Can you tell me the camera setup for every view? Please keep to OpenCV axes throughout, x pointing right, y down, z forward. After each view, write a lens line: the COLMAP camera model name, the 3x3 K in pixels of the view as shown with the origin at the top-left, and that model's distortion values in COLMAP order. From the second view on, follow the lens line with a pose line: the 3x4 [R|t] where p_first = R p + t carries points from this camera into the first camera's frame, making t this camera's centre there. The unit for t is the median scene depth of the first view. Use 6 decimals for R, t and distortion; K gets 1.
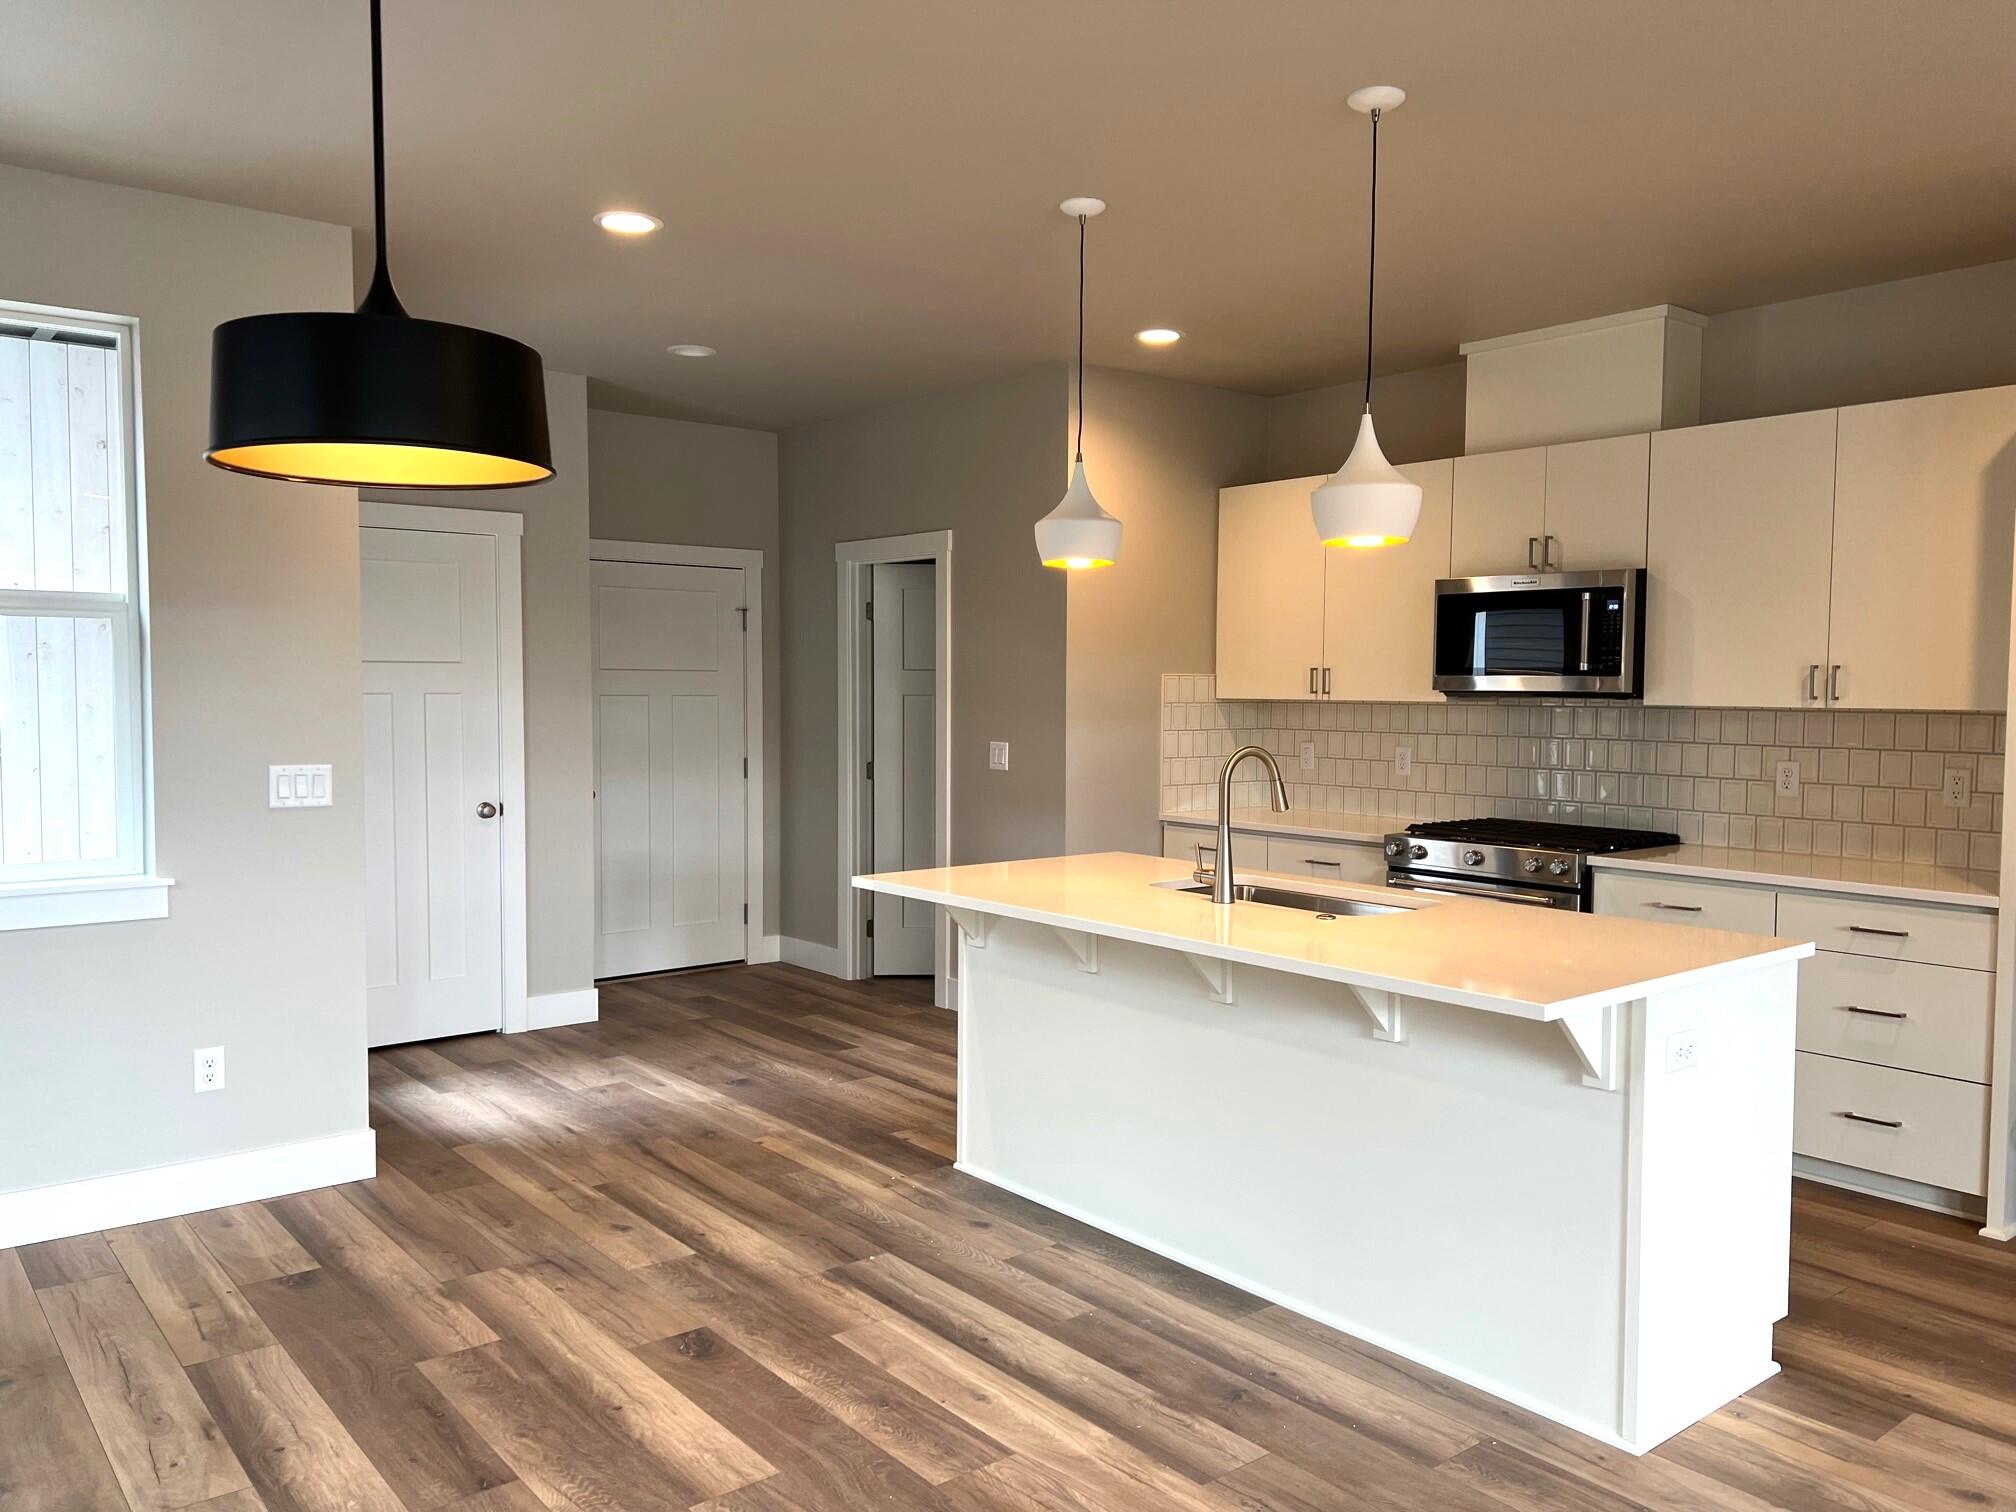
lens RADIAL K [[1506.7, 0, 1011.3], [0, 1506.7, 765.1], [0, 0, 1]] dist [0.074429, -0.095055]
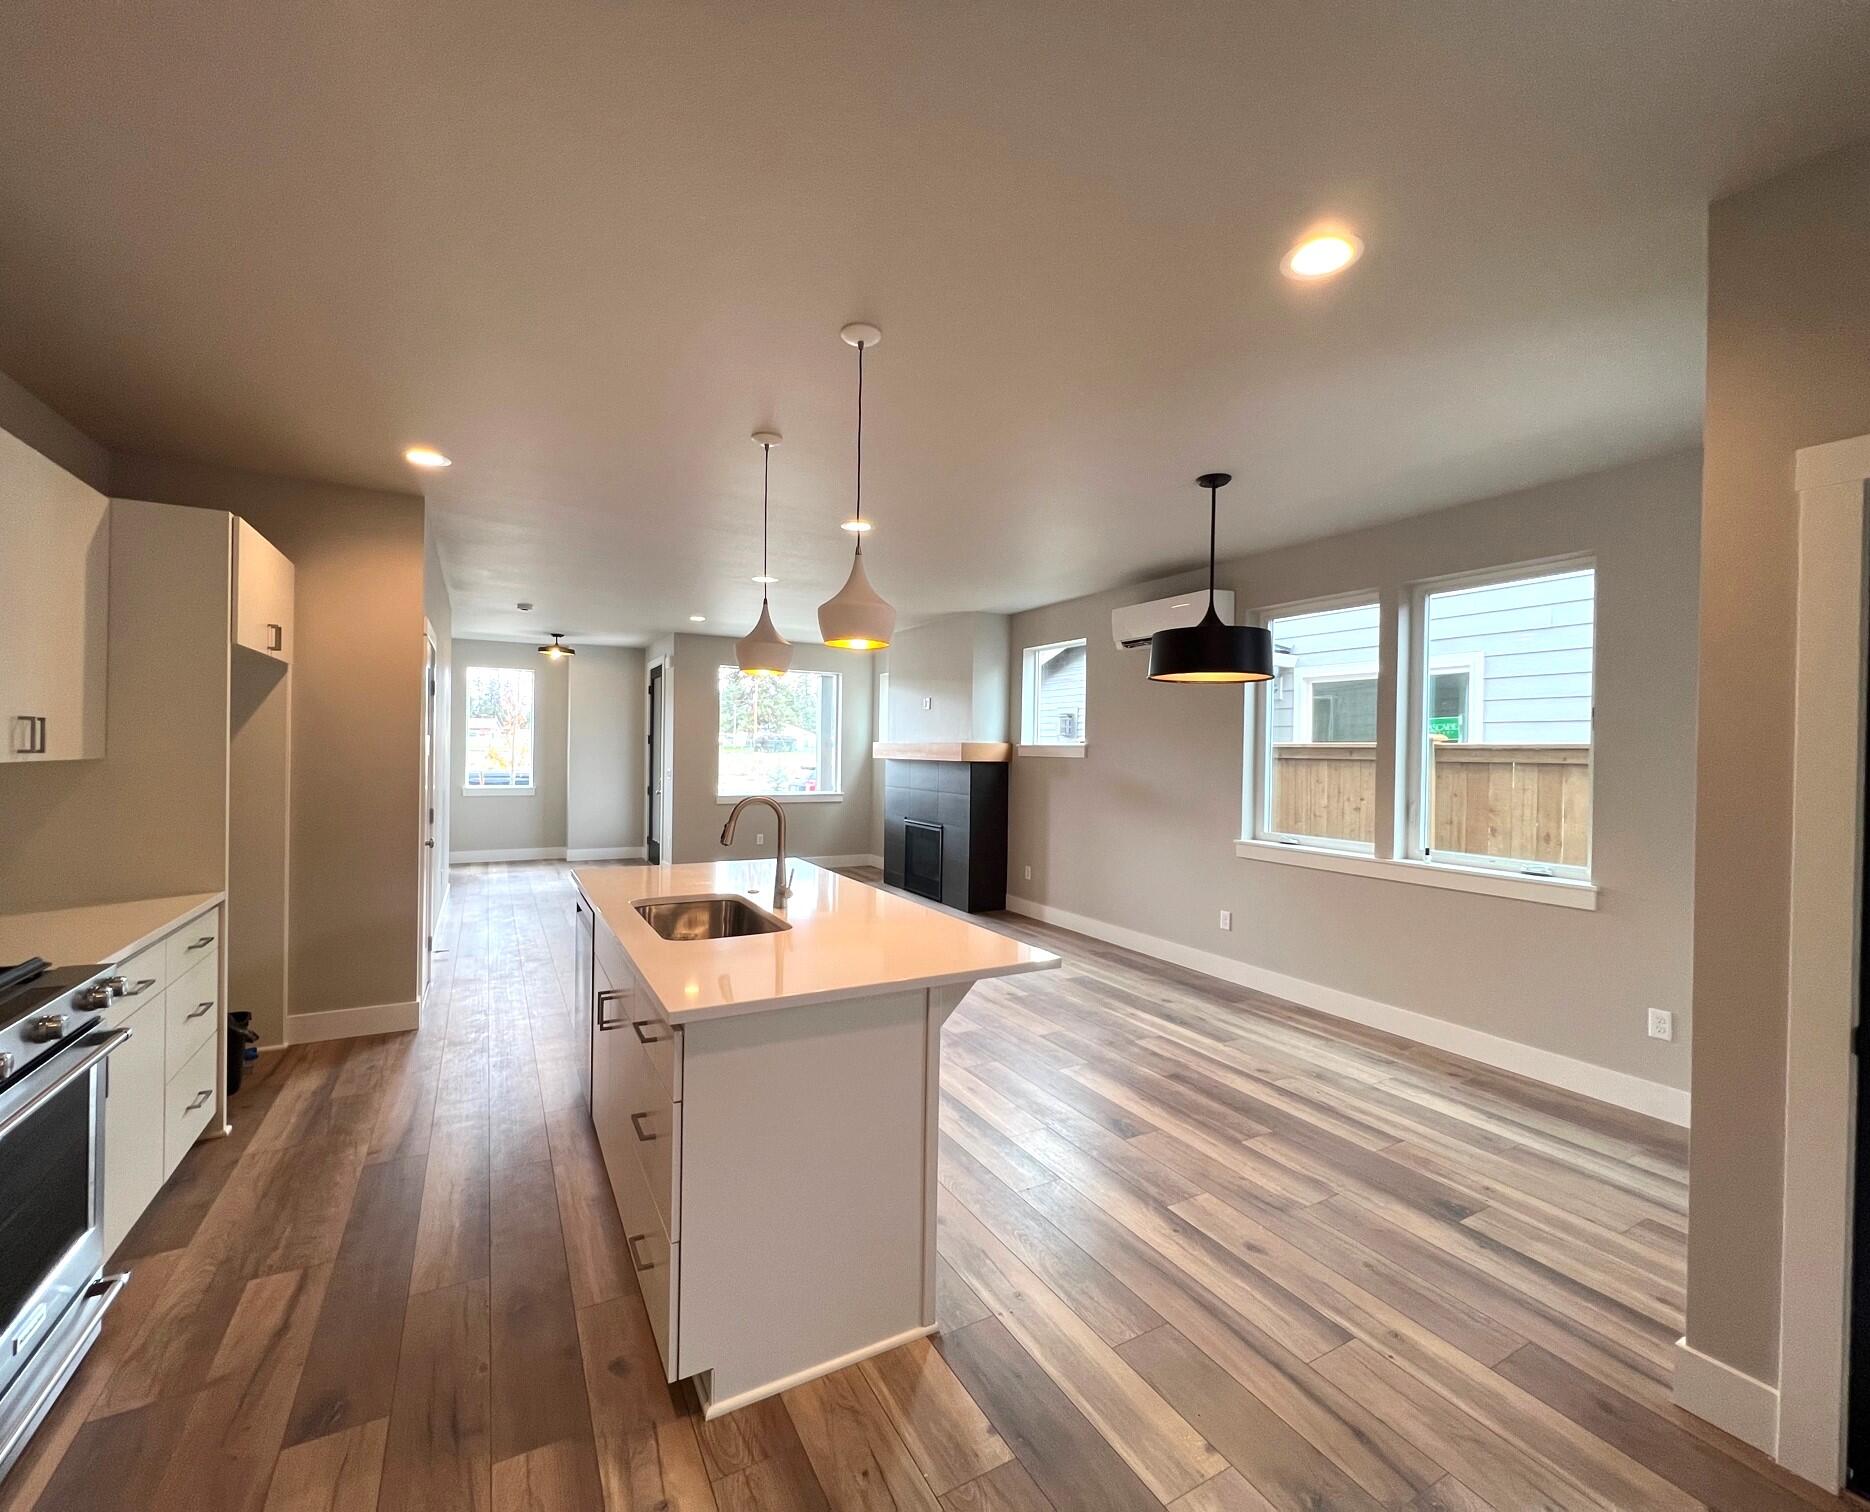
lens RADIAL K [[802.6, 0, 935.0], [0, 802.6, 756.0], [0, 0, 1]] dist [-0.000142, -0.000024]
pose [[-0.984191, -0.023654, 0.175524, -0.118292], [-0.013021, 0.998023, 0.061488, -0.088449], [-0.176632, 0.058230, -0.982553, 1.574755]]
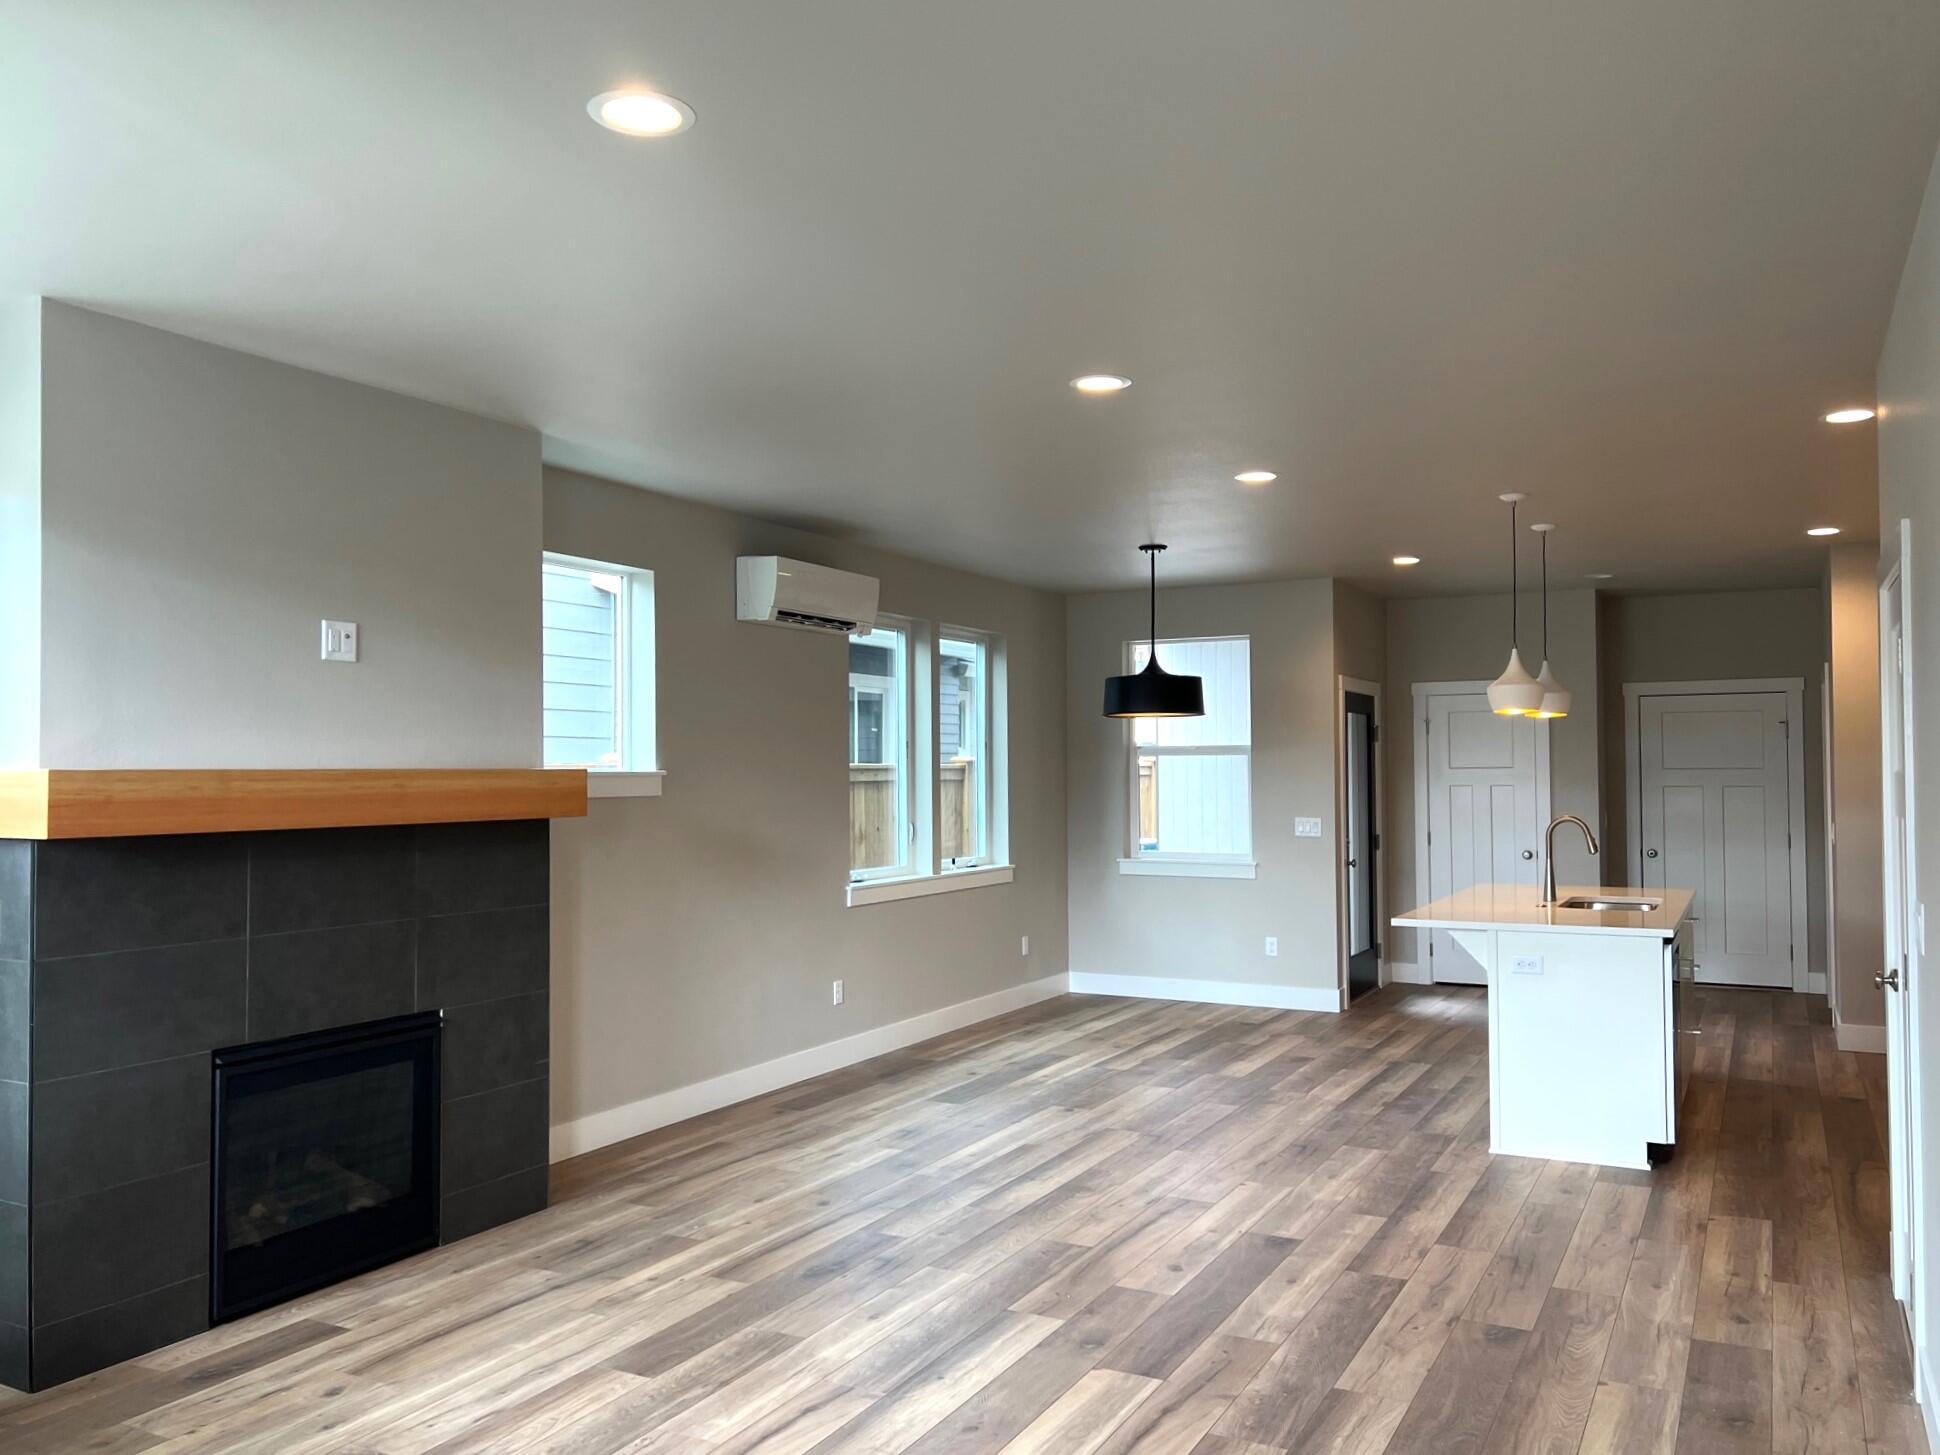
lens RADIAL K [[1516.9, 0, 970.0], [0, 1516.9, 727.5], [0, 0, 1]] dist [0.058183, -0.061109]
pose [[0.391243, -0.032823, -0.919702, 1.473479], [-0.042129, 0.997677, -0.053527, 0.008804], [0.919323, 0.059689, 0.388951, -0.357835]]
